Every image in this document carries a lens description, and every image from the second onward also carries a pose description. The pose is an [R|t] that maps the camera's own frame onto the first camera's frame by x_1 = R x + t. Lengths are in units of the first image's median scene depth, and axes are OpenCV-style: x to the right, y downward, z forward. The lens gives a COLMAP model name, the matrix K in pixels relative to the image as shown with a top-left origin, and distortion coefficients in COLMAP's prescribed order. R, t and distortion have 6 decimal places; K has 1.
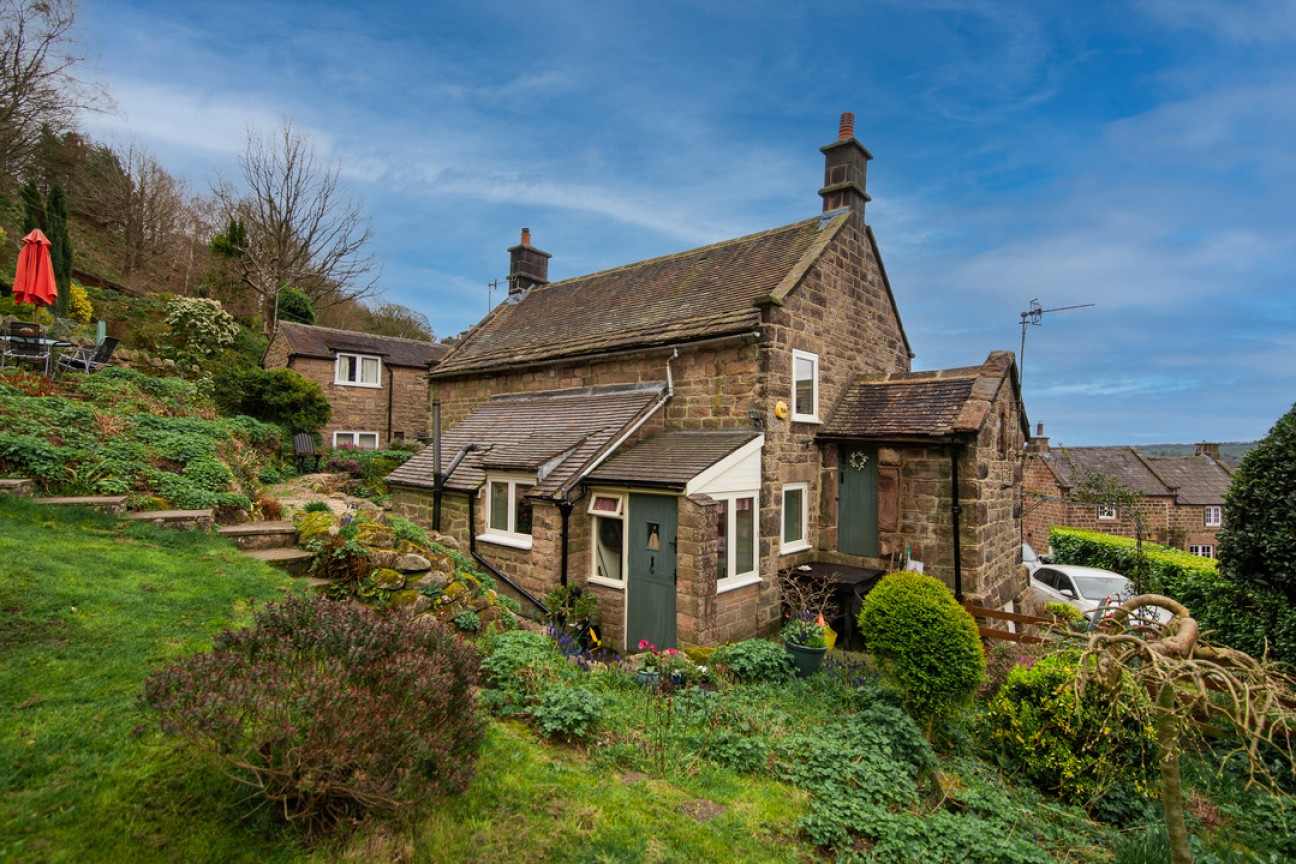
lens RADIAL K [[604.8, 0, 680.9], [0, 604.8, 425.2], [0, 0, 1]] dist [-0.019223, -0.000093]
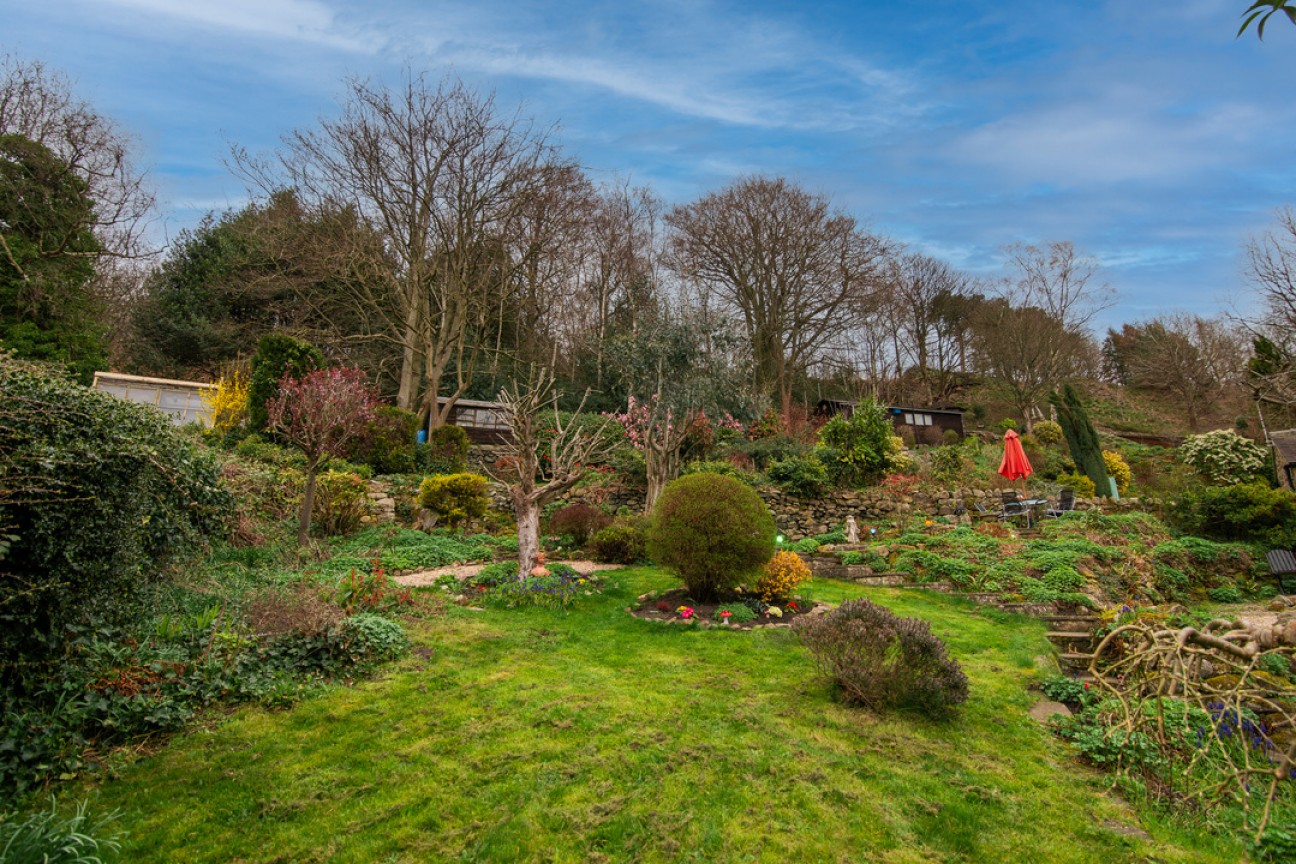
lens RADIAL K [[592.7, 0, 633.9], [0, 592.7, 428.1], [0, 0, 1]] dist [-0.017757, 0.000186]
pose [[-0.021268, -0.301068, -0.953366, 0.379689], [0.049317, 0.952104, -0.301770, 0.074624], [0.998557, -0.053435, -0.005401, 0.063364]]
